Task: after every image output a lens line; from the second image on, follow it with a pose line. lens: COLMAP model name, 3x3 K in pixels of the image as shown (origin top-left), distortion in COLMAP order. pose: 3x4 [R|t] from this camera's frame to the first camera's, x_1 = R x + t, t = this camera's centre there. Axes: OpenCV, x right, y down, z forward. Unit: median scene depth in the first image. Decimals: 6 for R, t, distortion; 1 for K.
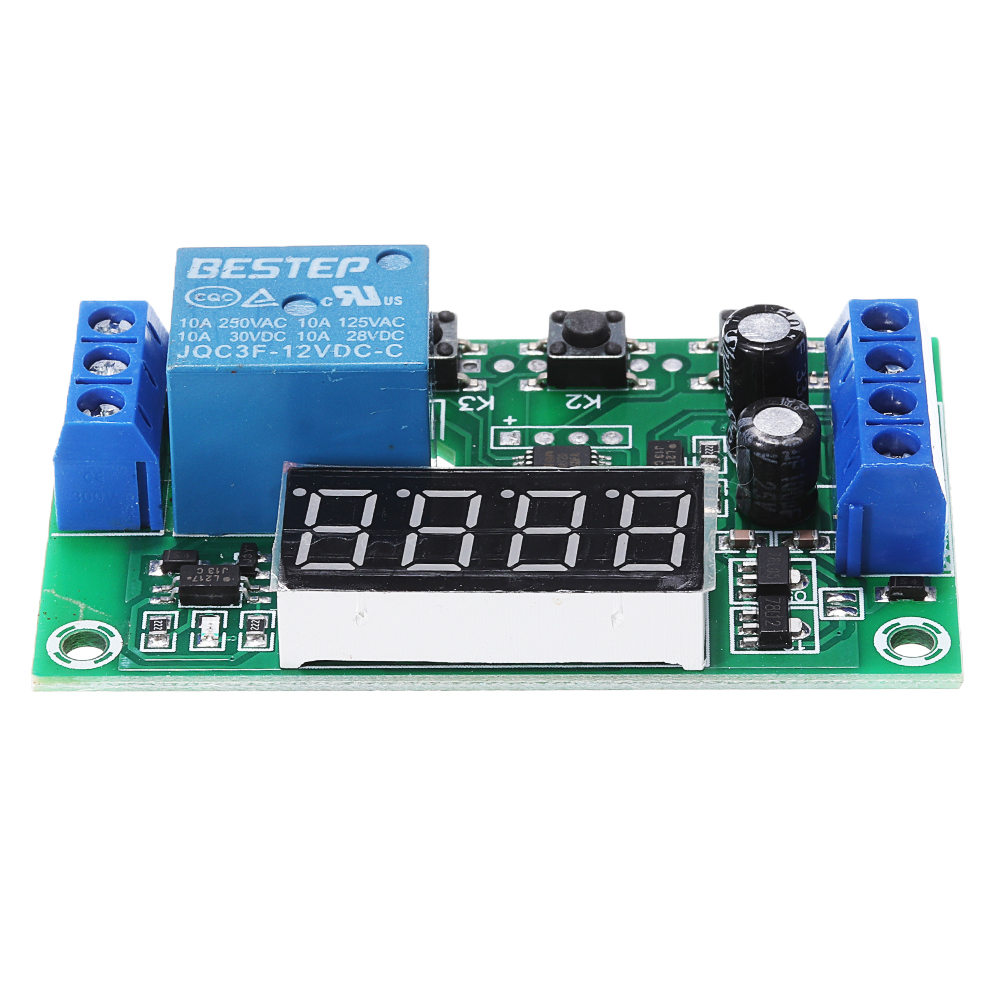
lens RADIAL K [[6016.9, 0, 500.0], [0, 6016.9, 500.0], [0, 0, 1]] dist [-0.267202, 1.439569]
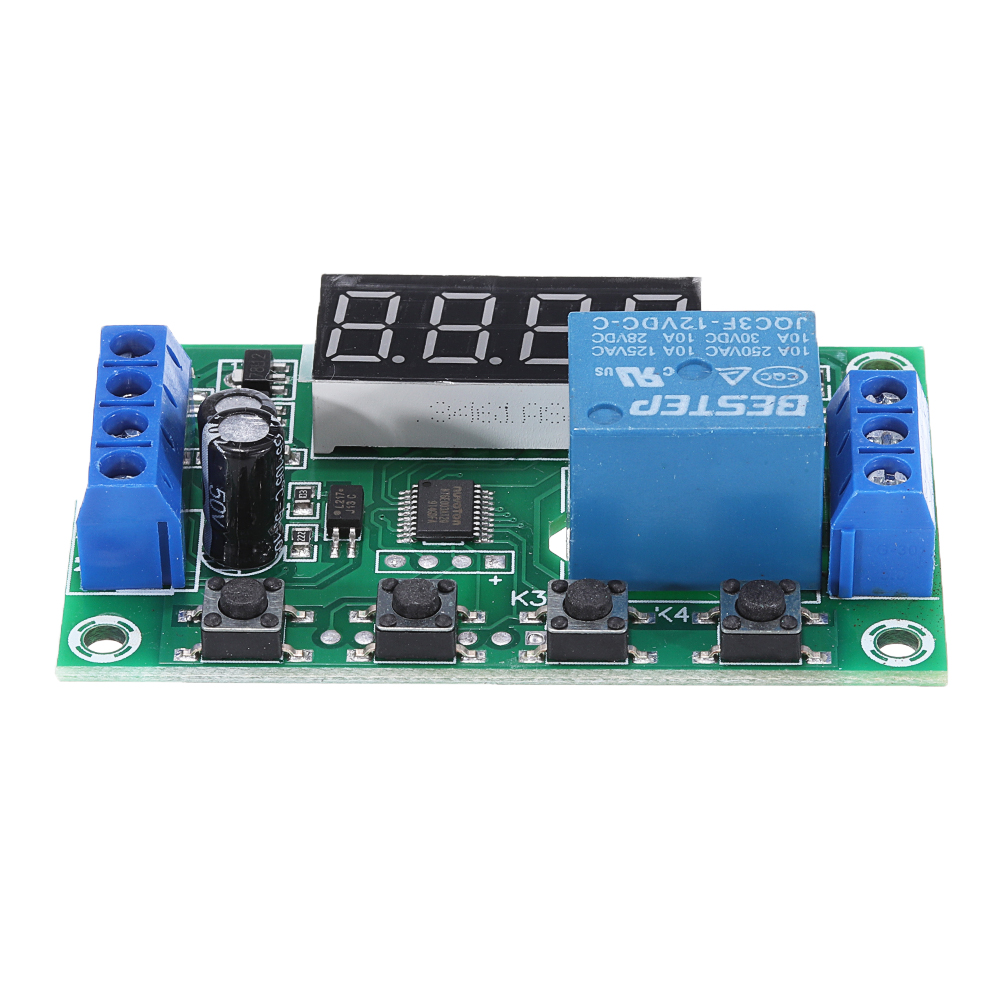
lens RADIAL K [[5471.4, 0, 500.0], [0, 5471.4, 500.0], [0, 0, 1]] dist [-0.216530, -4.078610]
pose [[-0.999681, 0.020053, 0.015383, -0.013924], [0.019534, 0.226842, 0.973736, -0.938061], [0.016037, 0.973725, -0.227161, 1.232298]]
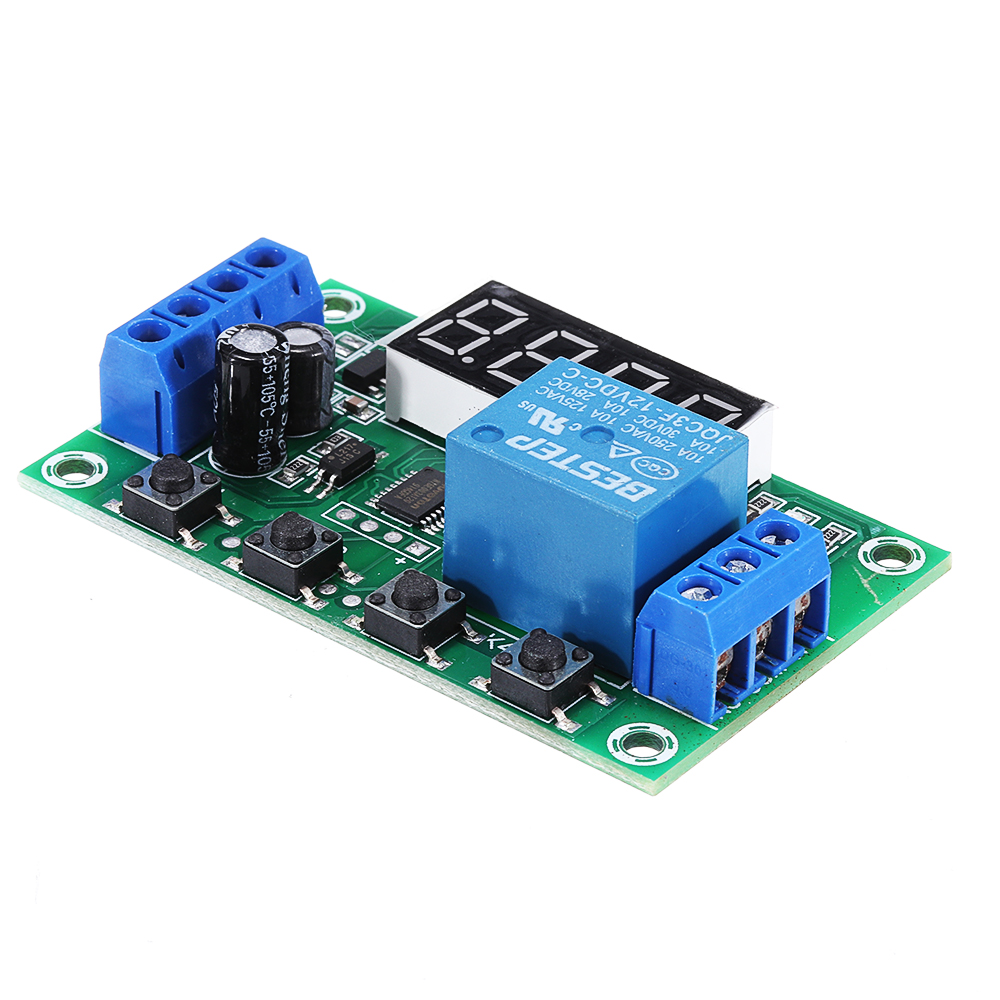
lens RADIAL K [[5471.4, 0, 500.0], [0, 5471.4, 500.0], [0, 0, 1]] dist [-0.216530, -4.078610]
pose [[-0.790226, -0.338084, 0.511119, -0.526001], [0.379338, 0.385188, 0.841269, -0.861876], [-0.481296, 0.858679, -0.176138, 1.190534]]
